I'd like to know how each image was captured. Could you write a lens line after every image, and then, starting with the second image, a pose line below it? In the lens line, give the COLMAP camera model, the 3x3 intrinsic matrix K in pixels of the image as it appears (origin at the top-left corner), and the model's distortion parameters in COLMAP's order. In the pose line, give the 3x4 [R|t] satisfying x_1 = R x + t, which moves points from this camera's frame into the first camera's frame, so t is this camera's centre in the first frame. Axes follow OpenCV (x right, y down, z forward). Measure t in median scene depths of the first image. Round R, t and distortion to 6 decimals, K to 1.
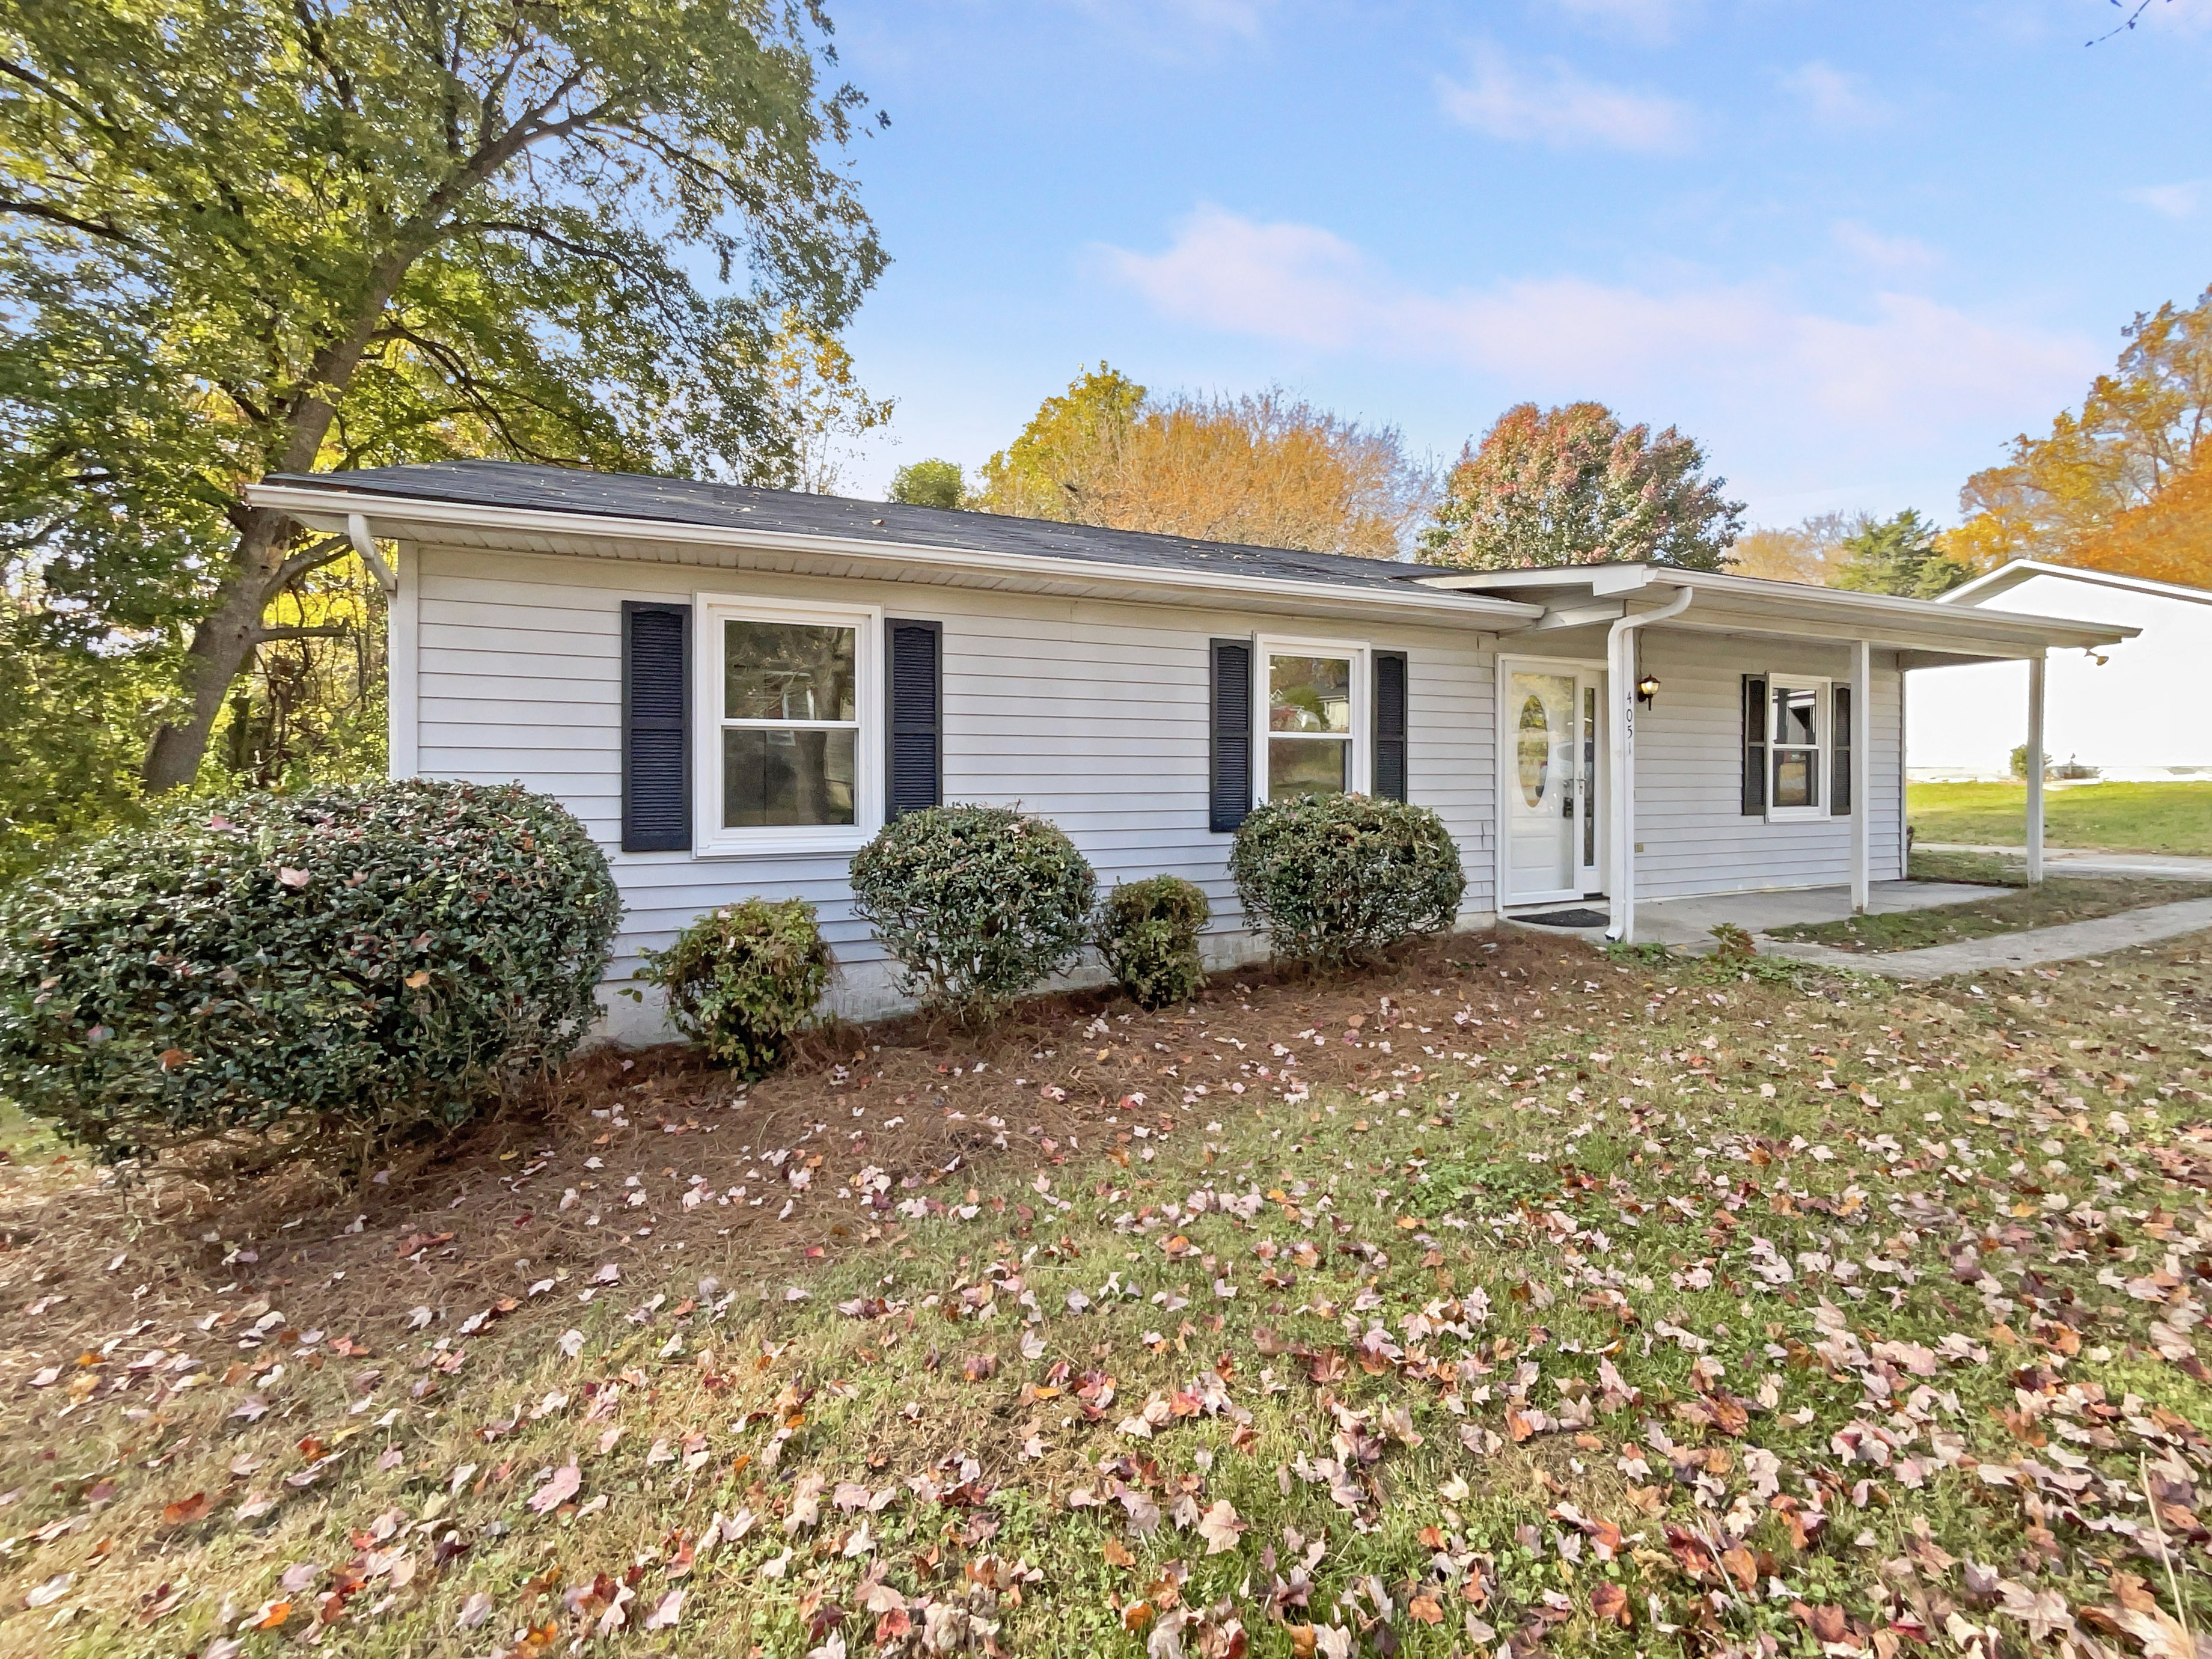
lens RADIAL K [[891.8, 0, 1119.6], [0, 891.8, 779.4], [0, 0, 1]] dist [-0.002207, 0.000025]
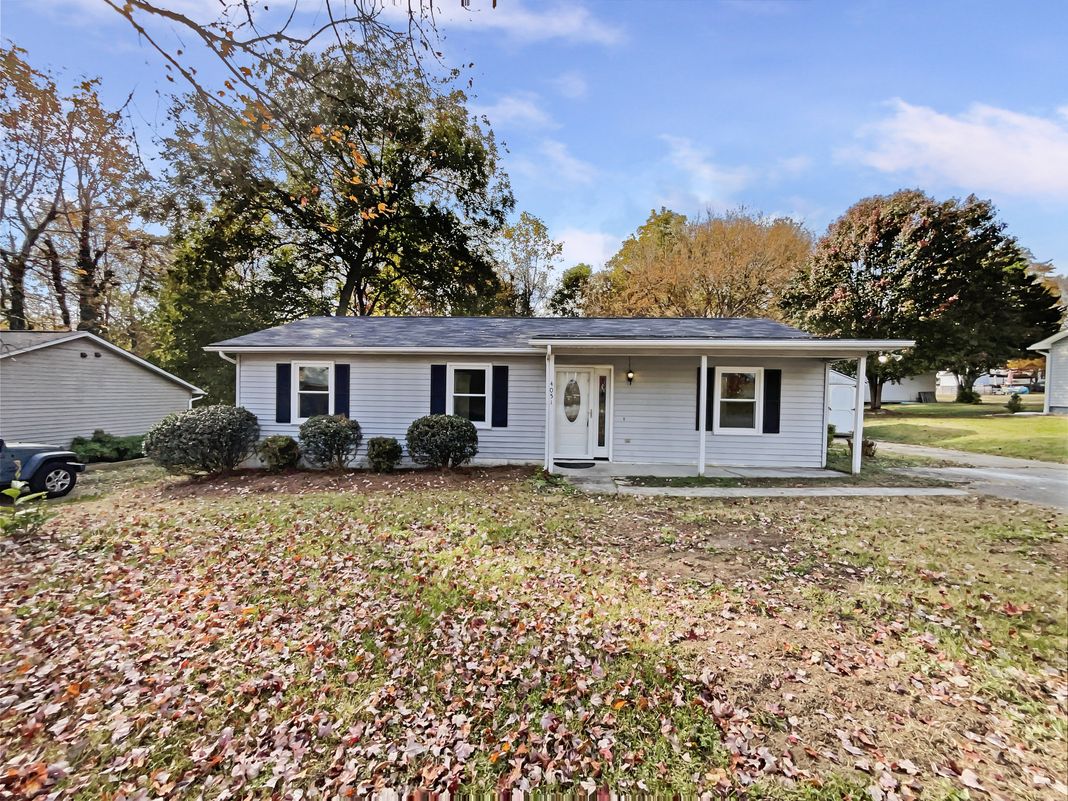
lens RADIAL K [[417.0, 0, 534.0], [0, 417.0, 400.5], [0, 0, 1]] dist [0.002036, 0.000098]
pose [[0.889889, 0.019830, -0.455746, 0.900244], [-0.019095, 0.999798, 0.006219, -0.037246], [0.455777, 0.003168, 0.890088, -0.134773]]
